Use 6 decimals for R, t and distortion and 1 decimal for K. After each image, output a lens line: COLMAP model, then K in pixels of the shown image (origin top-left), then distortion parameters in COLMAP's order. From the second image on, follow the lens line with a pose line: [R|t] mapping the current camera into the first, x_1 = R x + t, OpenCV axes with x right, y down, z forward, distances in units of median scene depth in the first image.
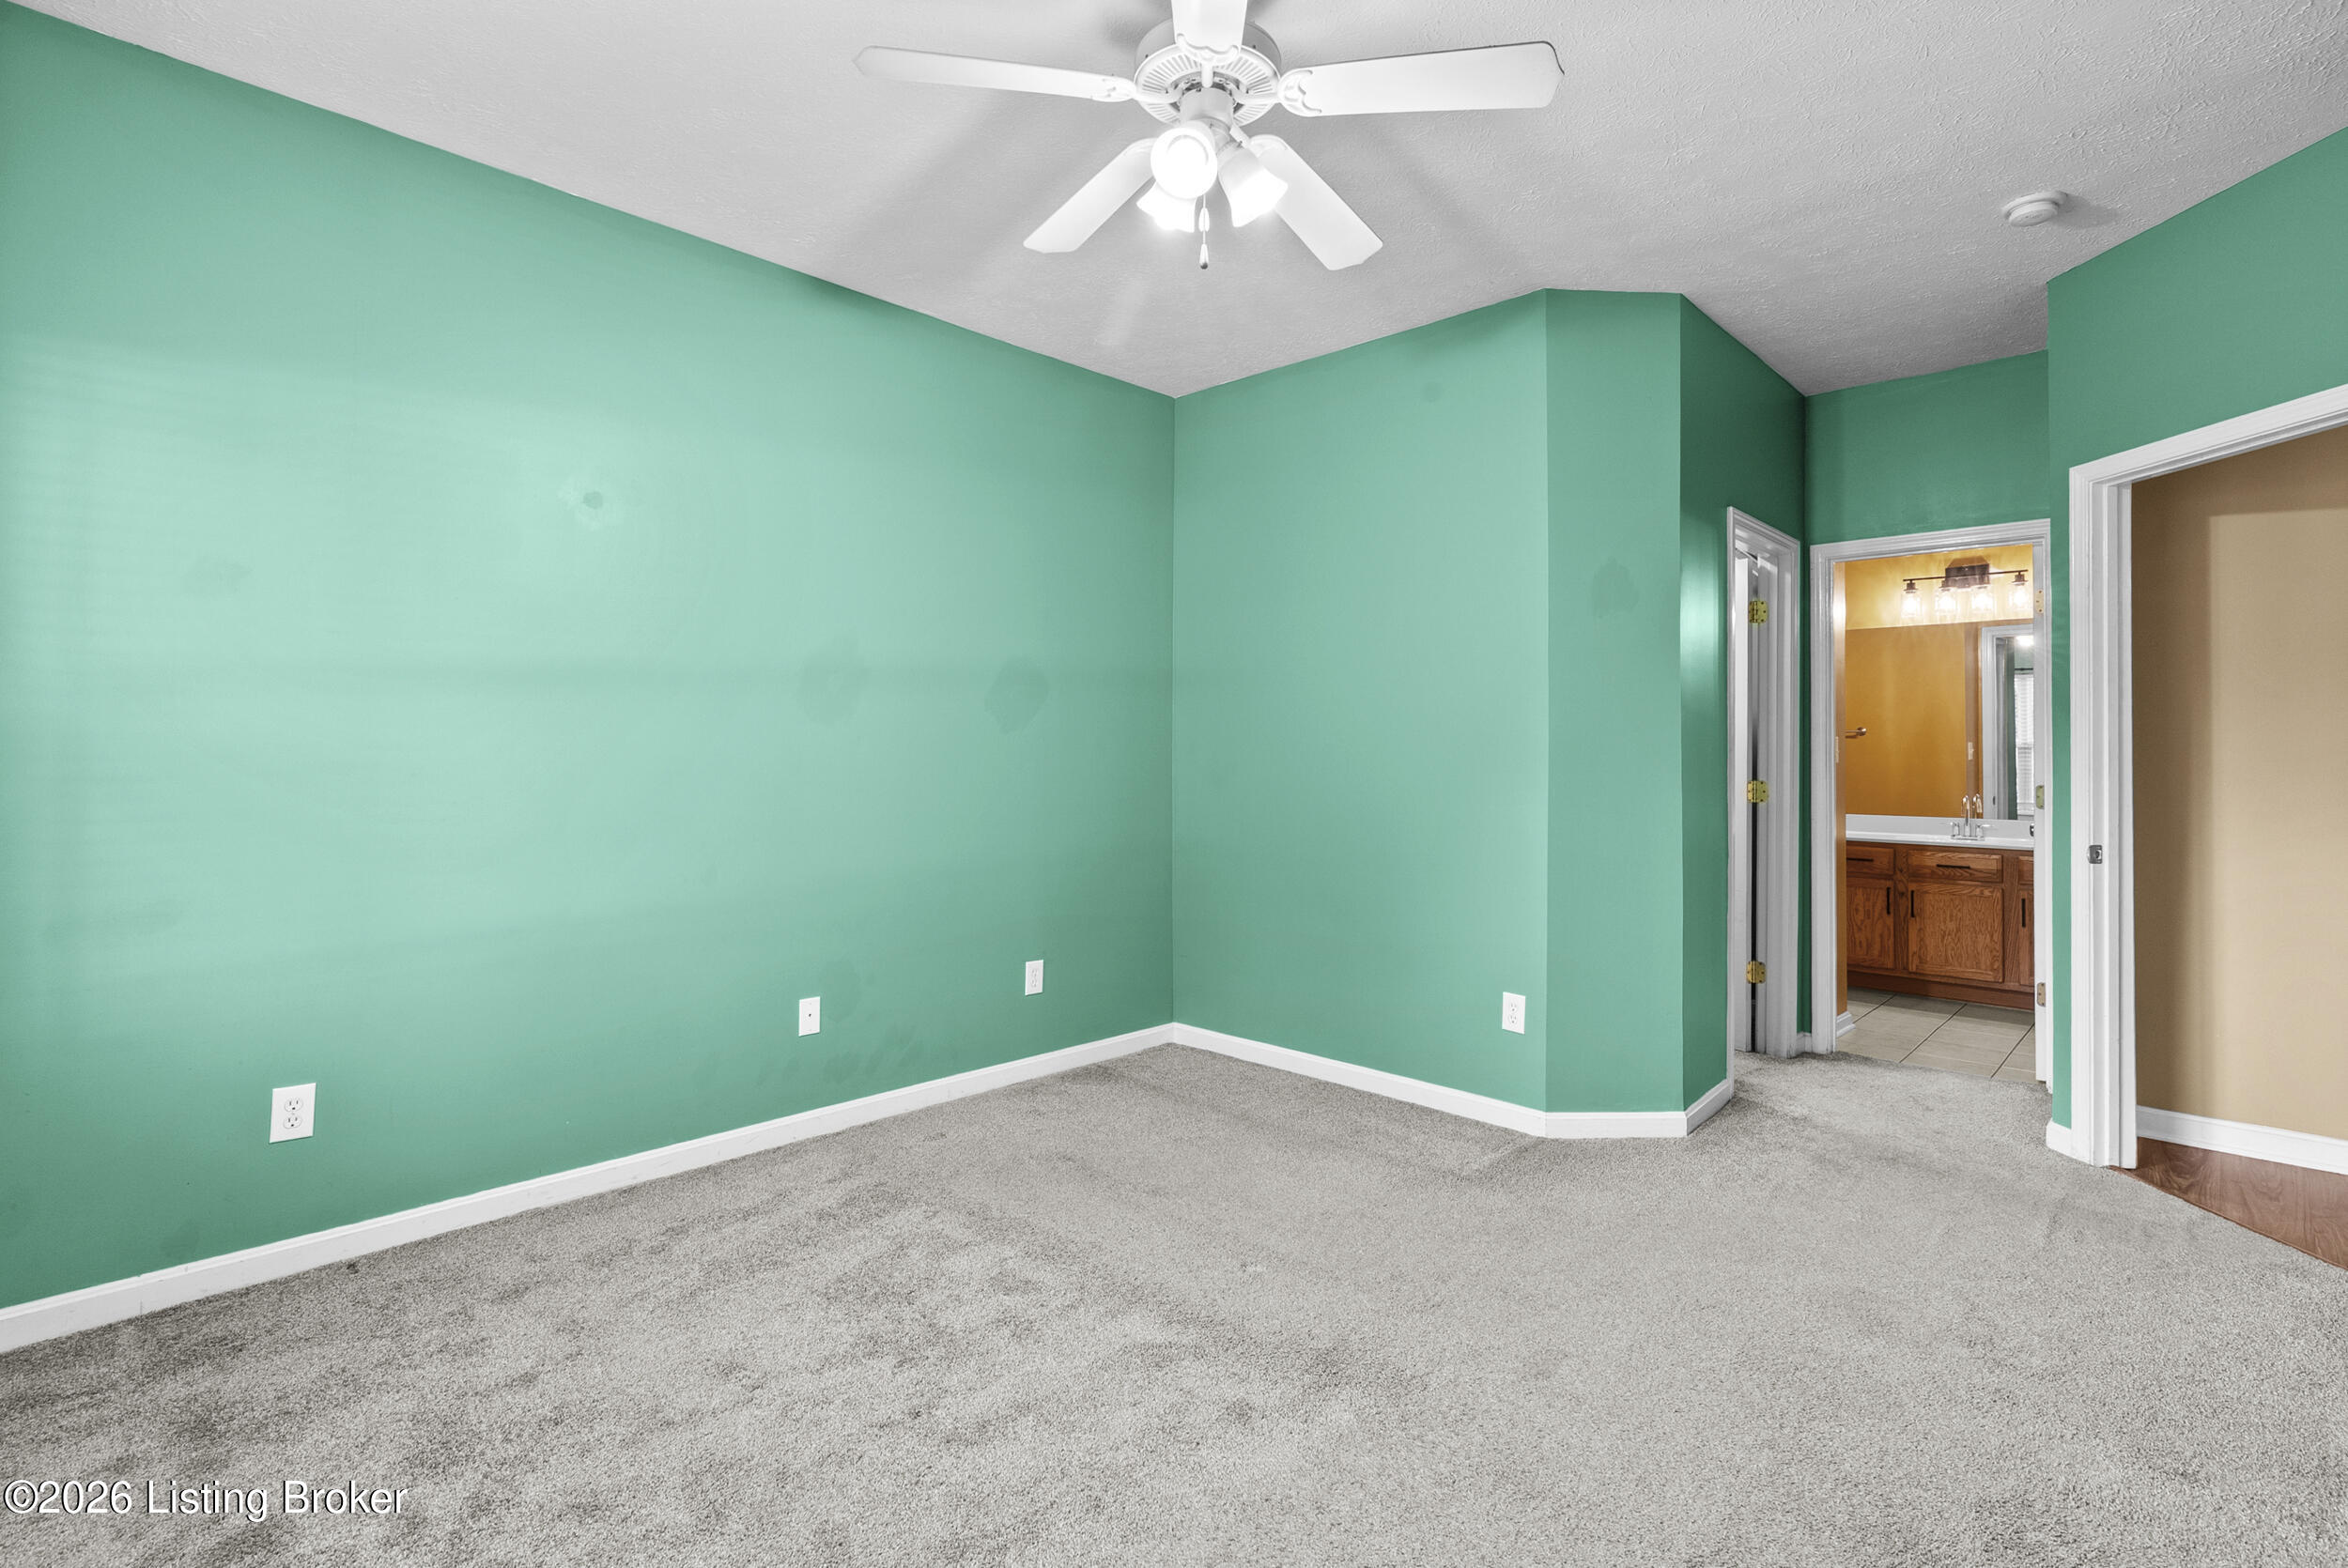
lens RADIAL K [[1075.9, 0, 1177.7], [0, 1075.9, 759.0], [0, 0, 1]] dist [-0.000082, -0.000538]
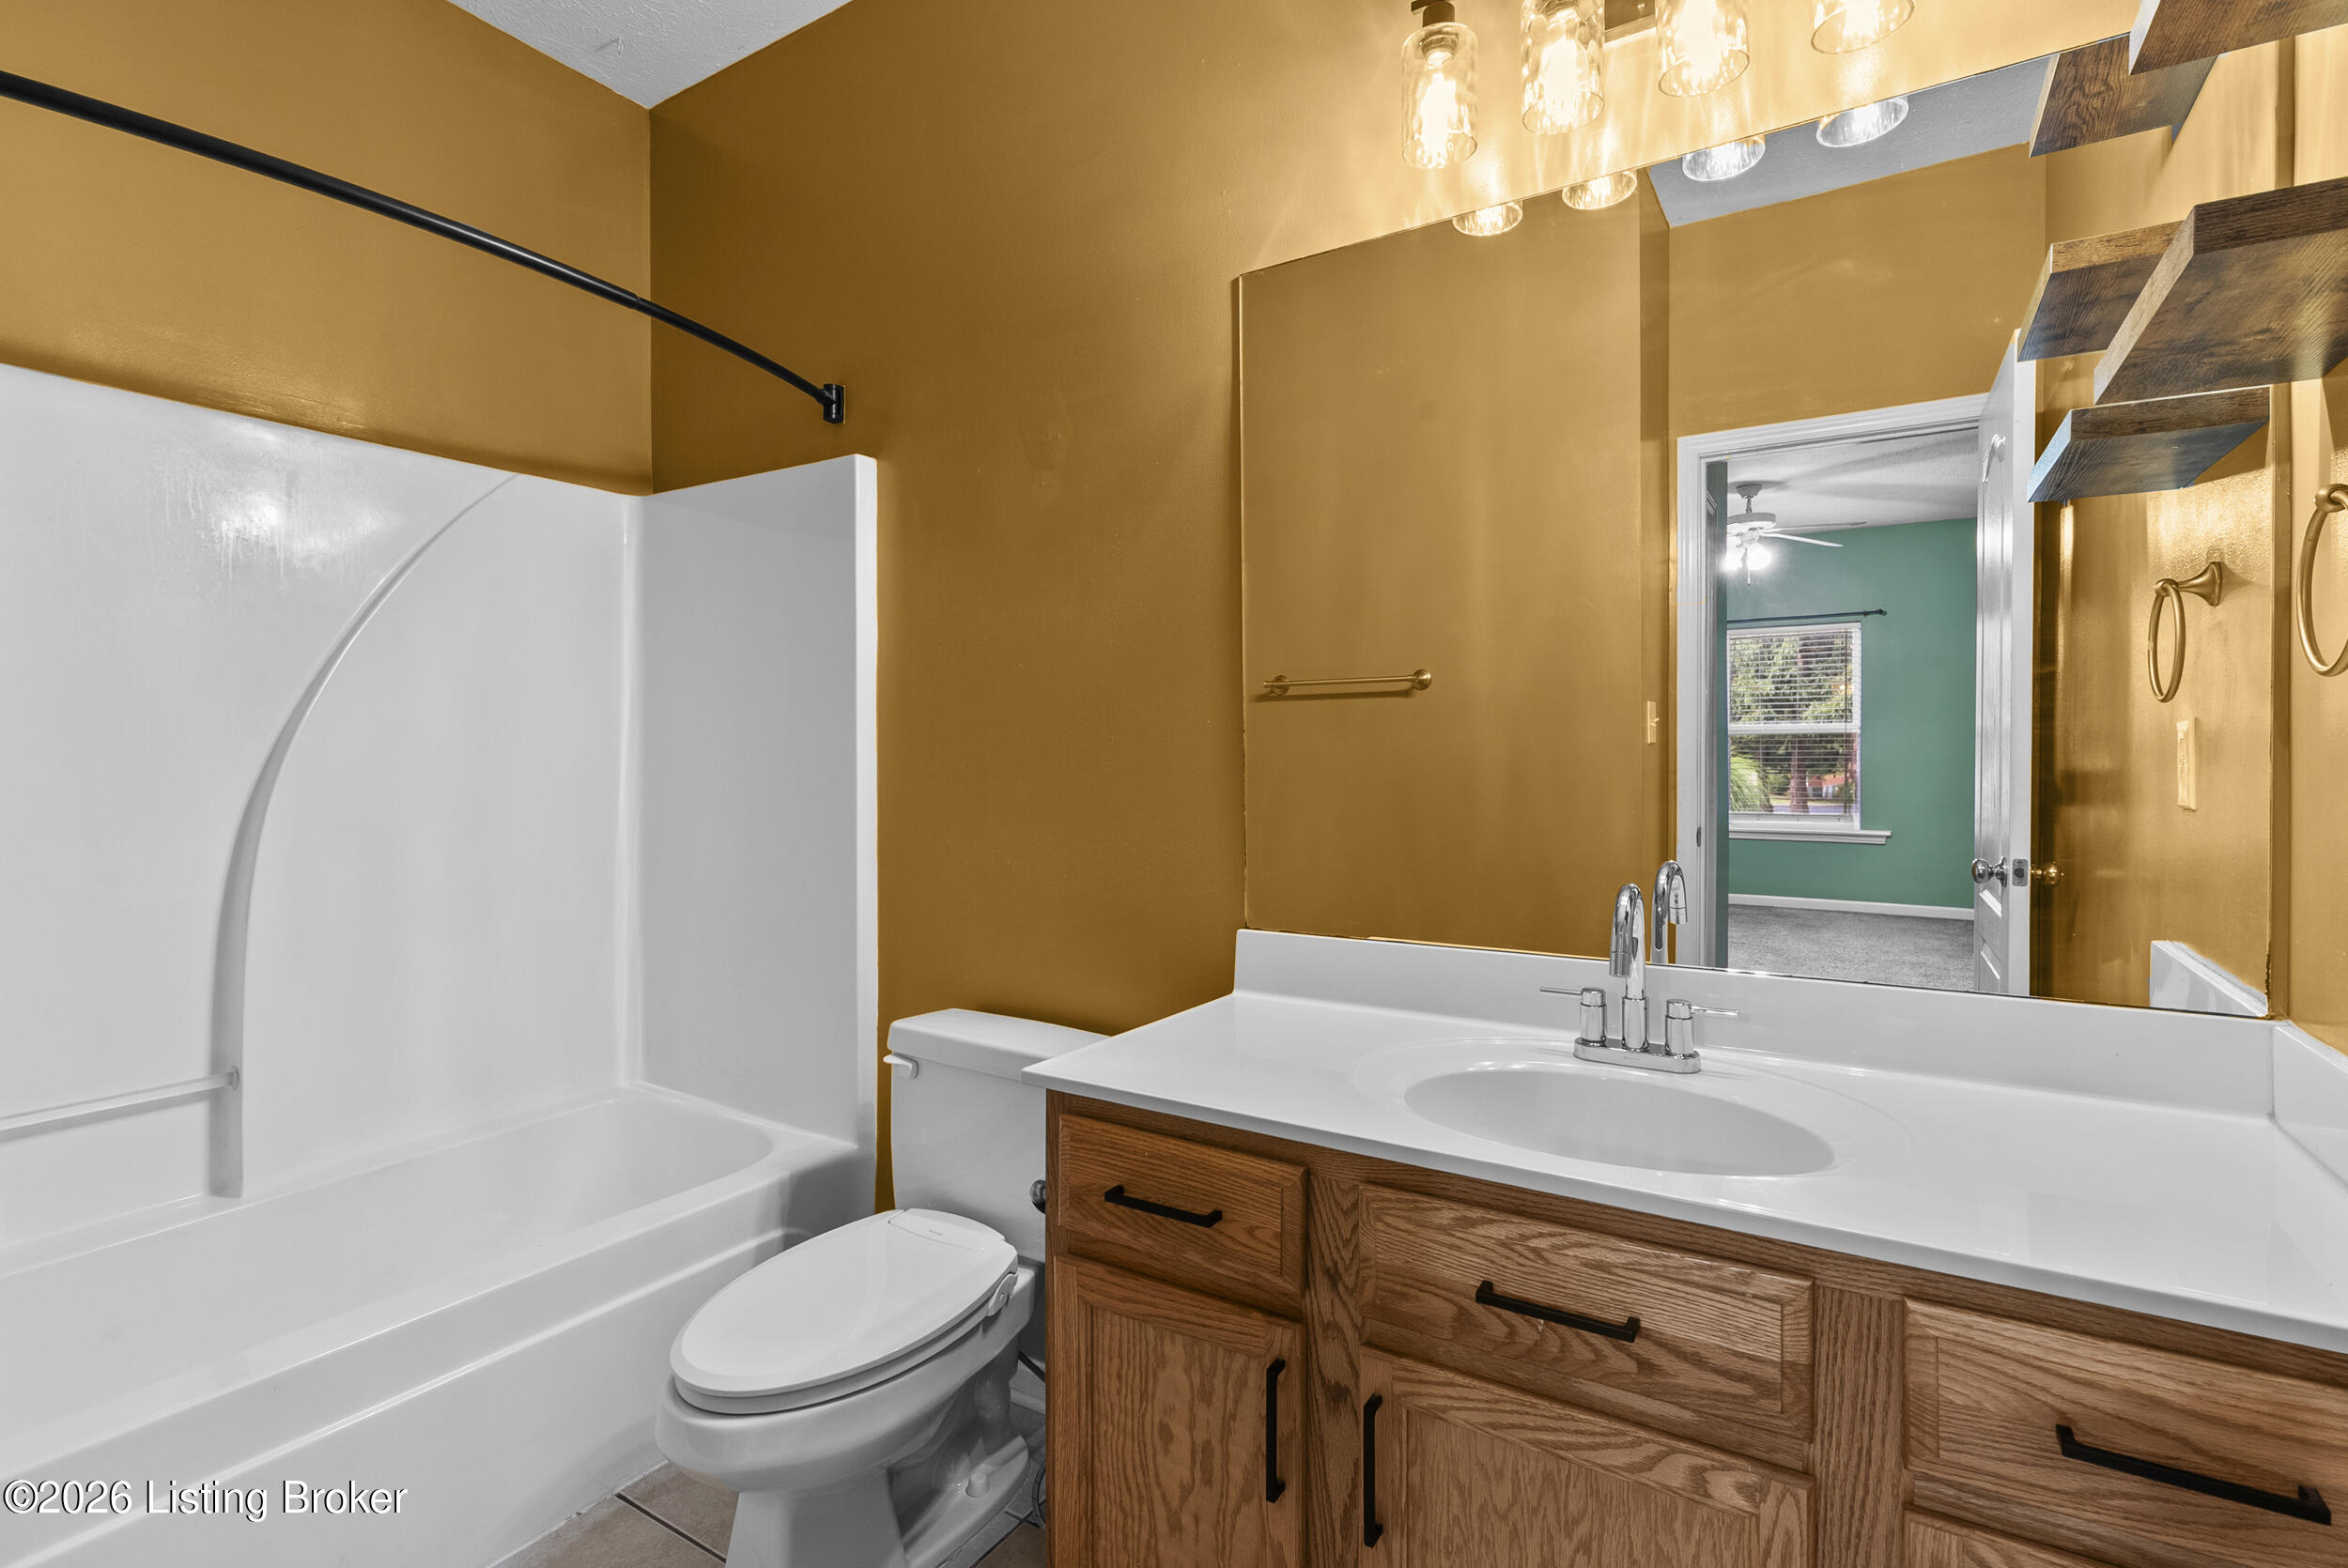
lens RADIAL K [[1075.9, 0, 1173.2], [0, 1075.9, 787.4], [0, 0, 1]] dist [-0.000082, -0.000538]
pose [[0.976590, -0.000543, 0.215107, 0.602314], [-0.004047, 0.999773, 0.020900, 0.010097], [-0.215070, -0.021281, 0.976367, 0.817166]]
